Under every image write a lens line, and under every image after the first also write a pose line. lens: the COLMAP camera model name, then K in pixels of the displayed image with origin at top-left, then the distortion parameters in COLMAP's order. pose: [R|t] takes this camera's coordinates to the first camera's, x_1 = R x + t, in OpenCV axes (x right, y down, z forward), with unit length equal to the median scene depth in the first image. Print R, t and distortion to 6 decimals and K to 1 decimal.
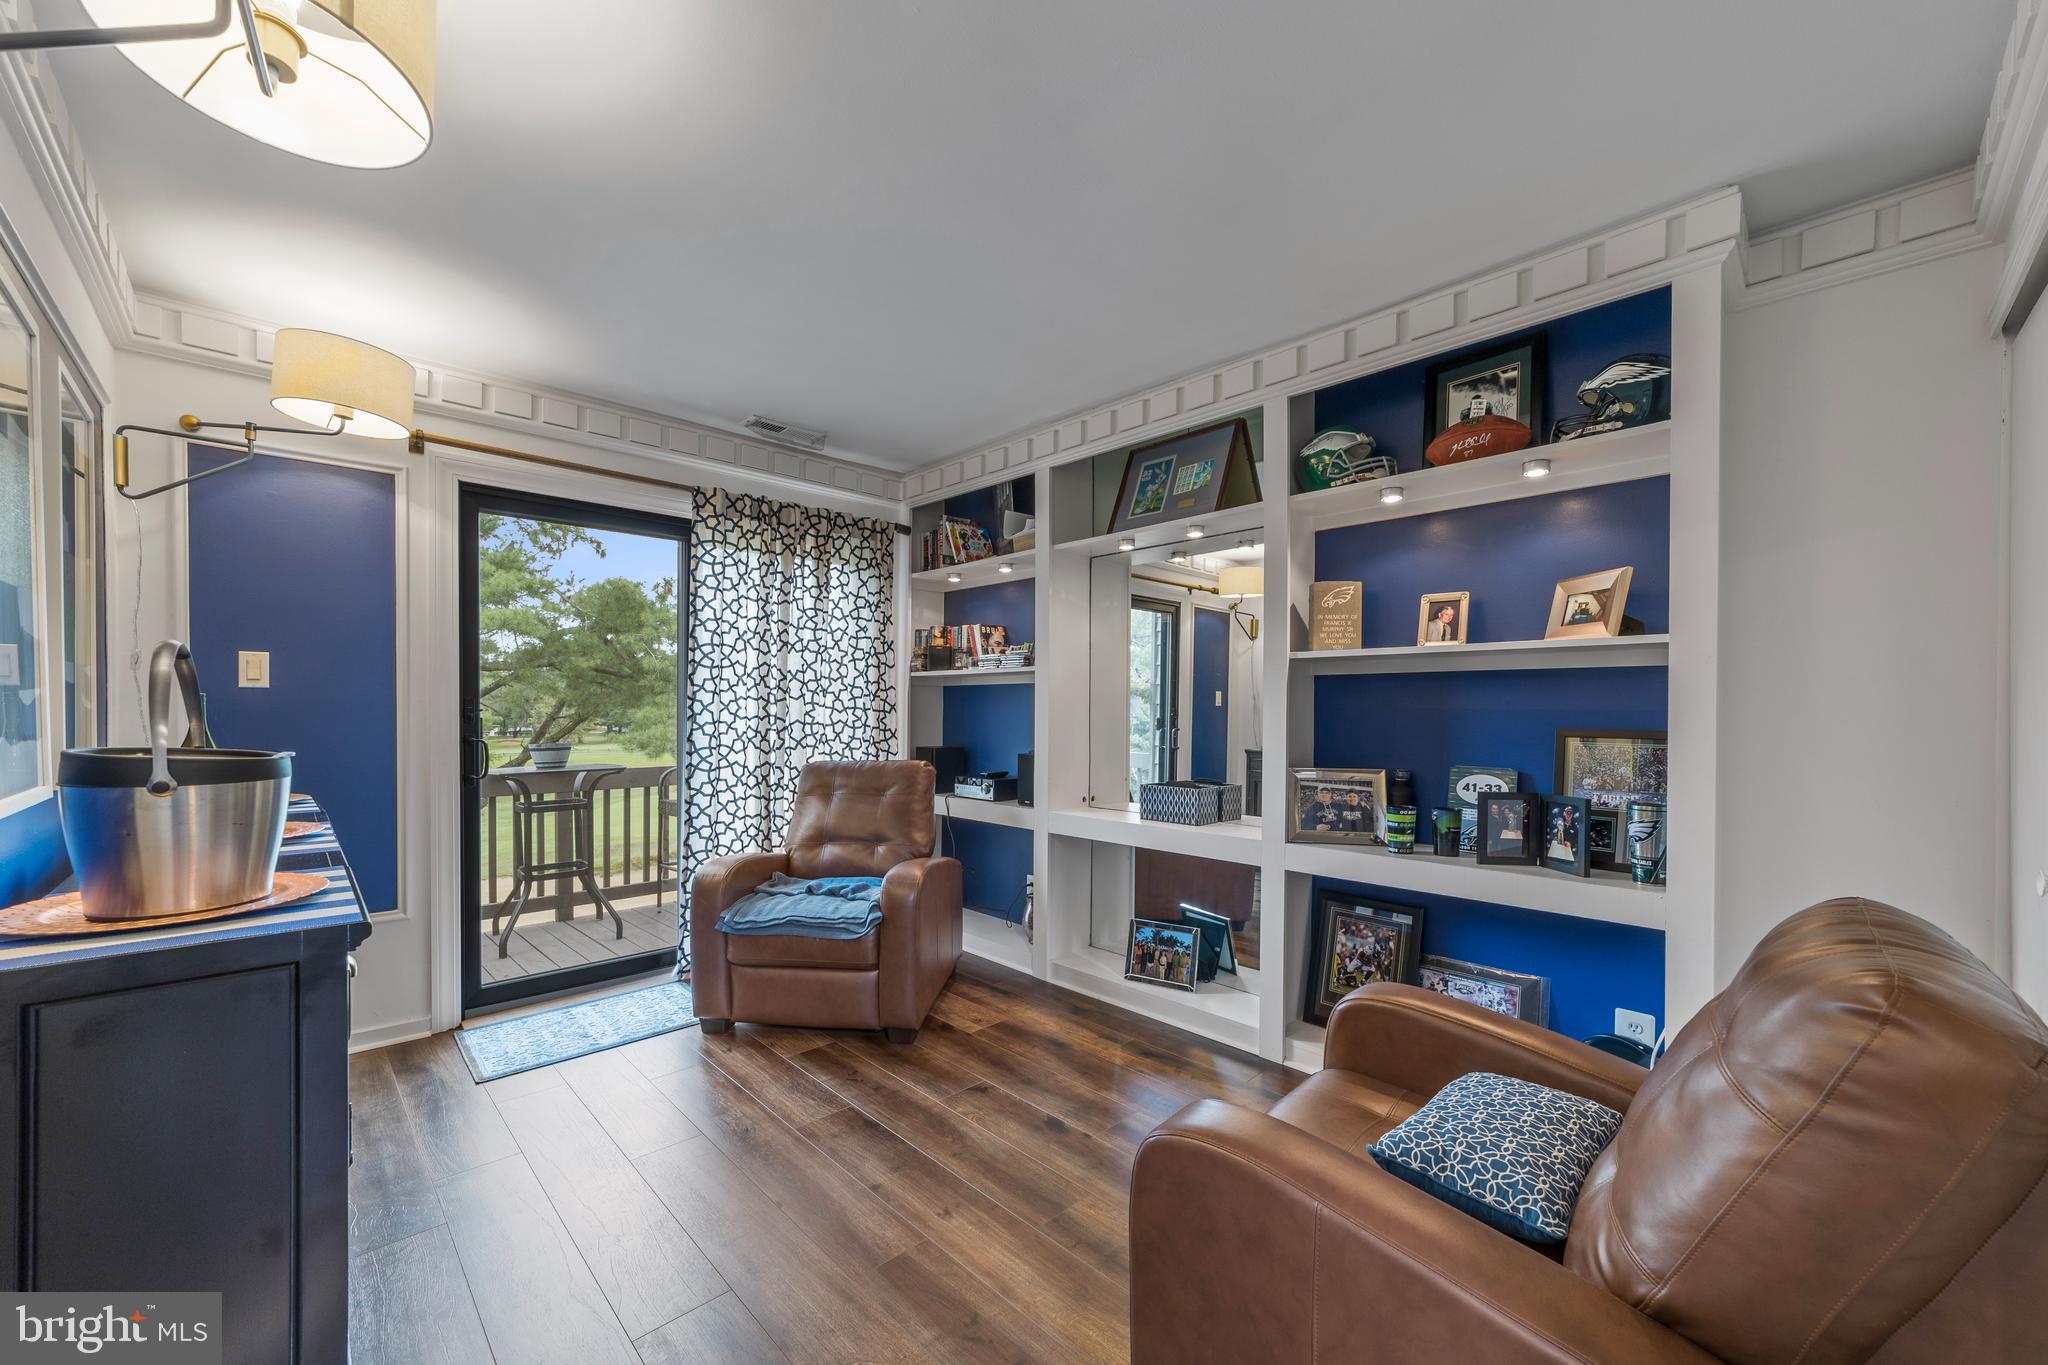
lens RADIAL K [[776.2, 0, 1005.3], [0, 776.2, 712.6], [0, 0, 1]] dist [-0.007258, 0.002001]
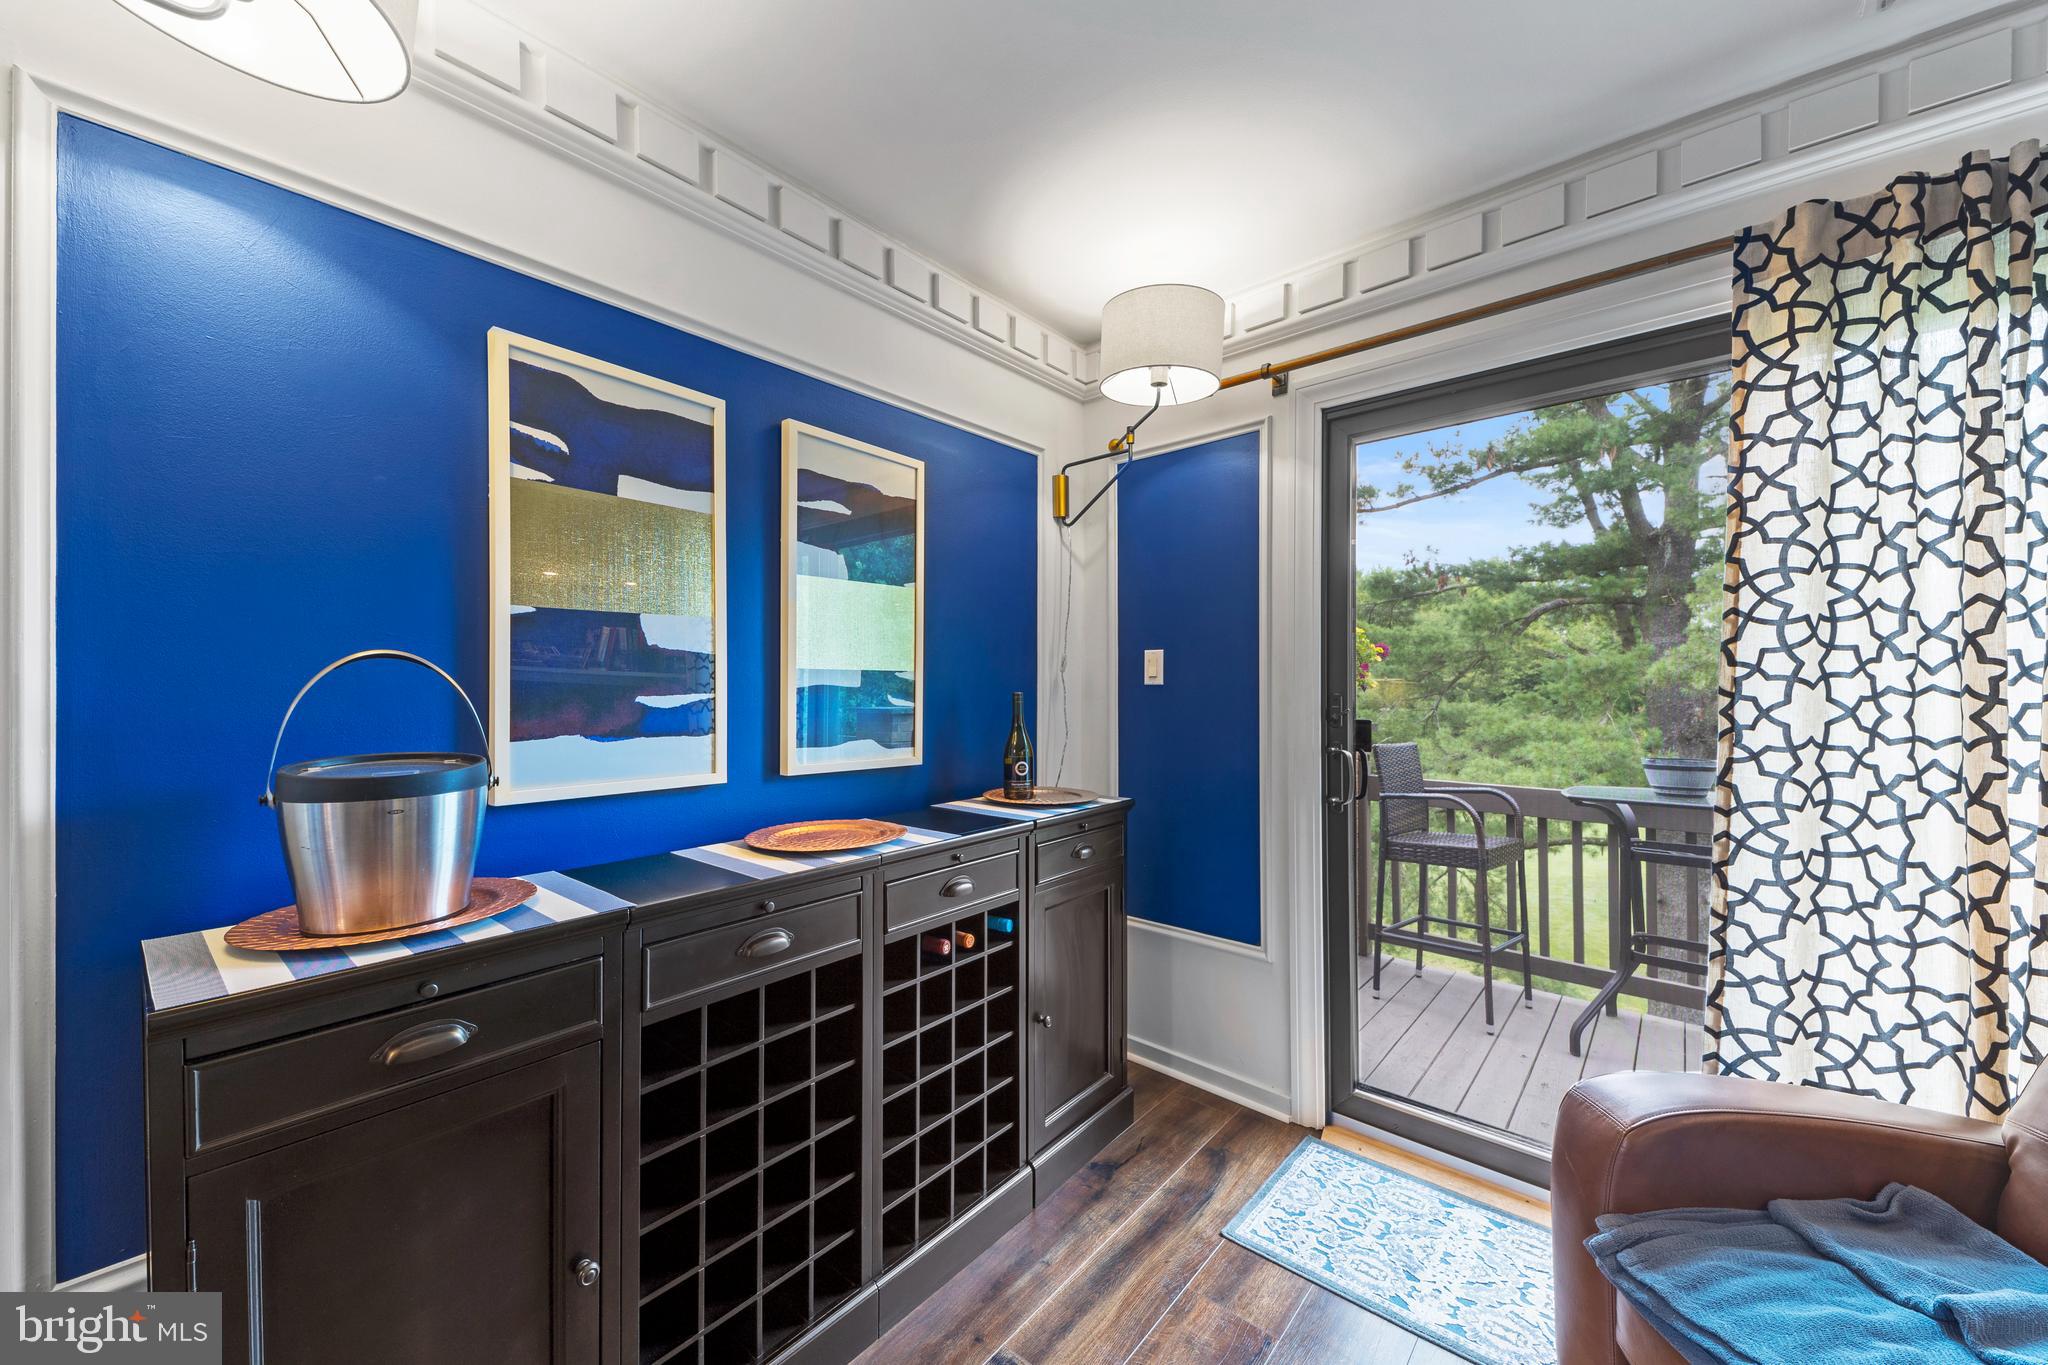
lens RADIAL K [[776.2, 0, 1012.3], [0, 776.2, 688.4], [0, 0, 1]] dist [-0.007258, 0.002001]
pose [[0.092592, -0.006642, -0.995682, 0.016281], [-0.007130, 0.999948, -0.007333, -0.014603], [0.995679, 0.007779, 0.092540, 0.524426]]
